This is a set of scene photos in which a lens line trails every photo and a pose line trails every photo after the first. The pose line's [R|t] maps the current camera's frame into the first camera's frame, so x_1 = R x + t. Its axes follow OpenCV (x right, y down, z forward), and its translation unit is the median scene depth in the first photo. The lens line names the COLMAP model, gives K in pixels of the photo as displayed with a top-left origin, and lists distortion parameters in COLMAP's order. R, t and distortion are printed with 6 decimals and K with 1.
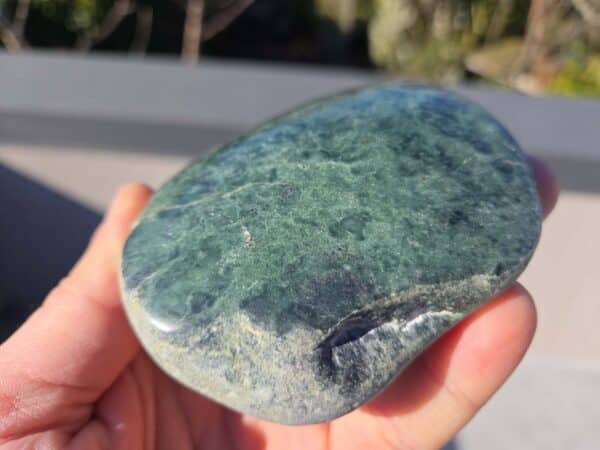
lens RADIAL K [[439.3, 0, 299.3], [0, 439.3, 242.4], [0, 0, 1]] dist [-0.057921, -0.016943]
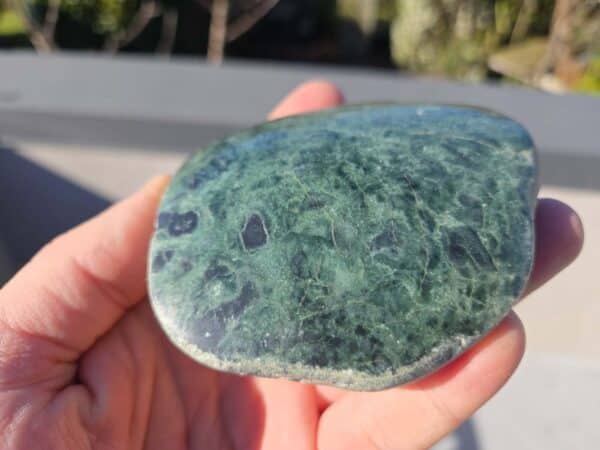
lens RADIAL K [[439.3, 0, 300.8], [0, 439.3, 223.9], [0, 0, 1]] dist [-0.057921, -0.016943]
pose [[-0.883522, -0.031562, 0.467325, -0.416270], [0.464736, 0.065315, 0.883037, -1.303937], [-0.058393, 0.997365, -0.043040, 1.349704]]
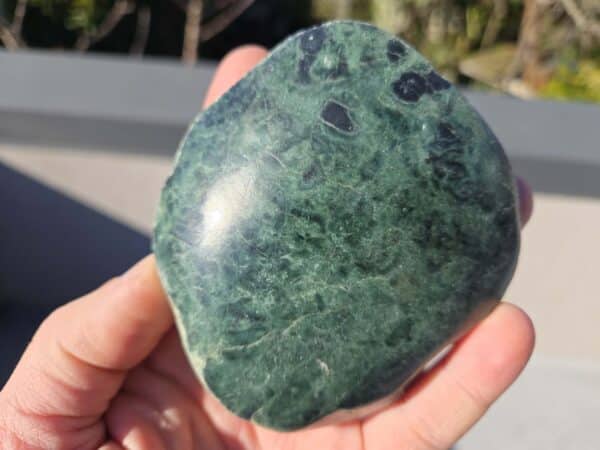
lens RADIAL K [[439.3, 0, 303.1], [0, 439.3, 220.2], [0, 0, 1]] dist [-0.057921, -0.016943]
pose [[0.907152, -0.384542, 0.170891, -0.210865], [0.113361, 0.614413, 0.780798, -1.160452], [-0.405247, -0.688930, 0.600958, 0.533990]]
